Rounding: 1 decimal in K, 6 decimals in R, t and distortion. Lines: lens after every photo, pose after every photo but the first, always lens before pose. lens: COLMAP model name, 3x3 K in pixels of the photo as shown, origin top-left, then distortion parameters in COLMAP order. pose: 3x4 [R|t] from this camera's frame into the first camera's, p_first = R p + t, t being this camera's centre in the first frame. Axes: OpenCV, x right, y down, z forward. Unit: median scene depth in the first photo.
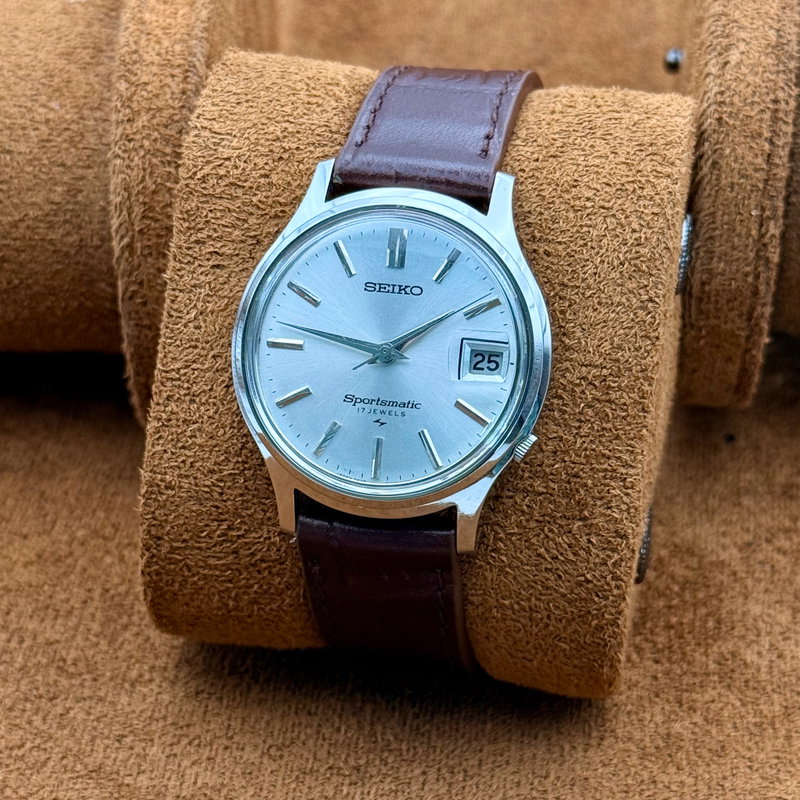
lens RADIAL K [[2275.1, 0, 420.4], [0, 2275.1, 380.7], [0, 0, 1]] dist [0.137561, 1.412345]
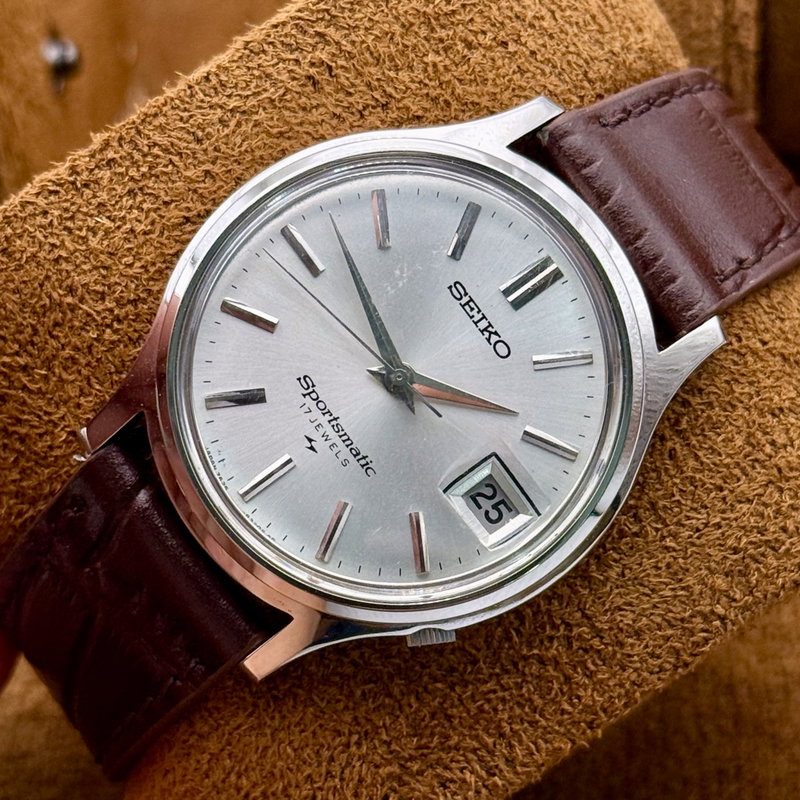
lens RADIAL K [[2719.1, 0, 400.0], [0, 2719.1, 400.0], [0, 0, 1]] dist [0.045711, 1.032121]
pose [[0.664581, 0.741162, 0.094932, -0.079881], [-0.744524, 0.667596, 0.000001, -0.008230], [-0.063376, -0.070680, 0.995484, 0.228287]]
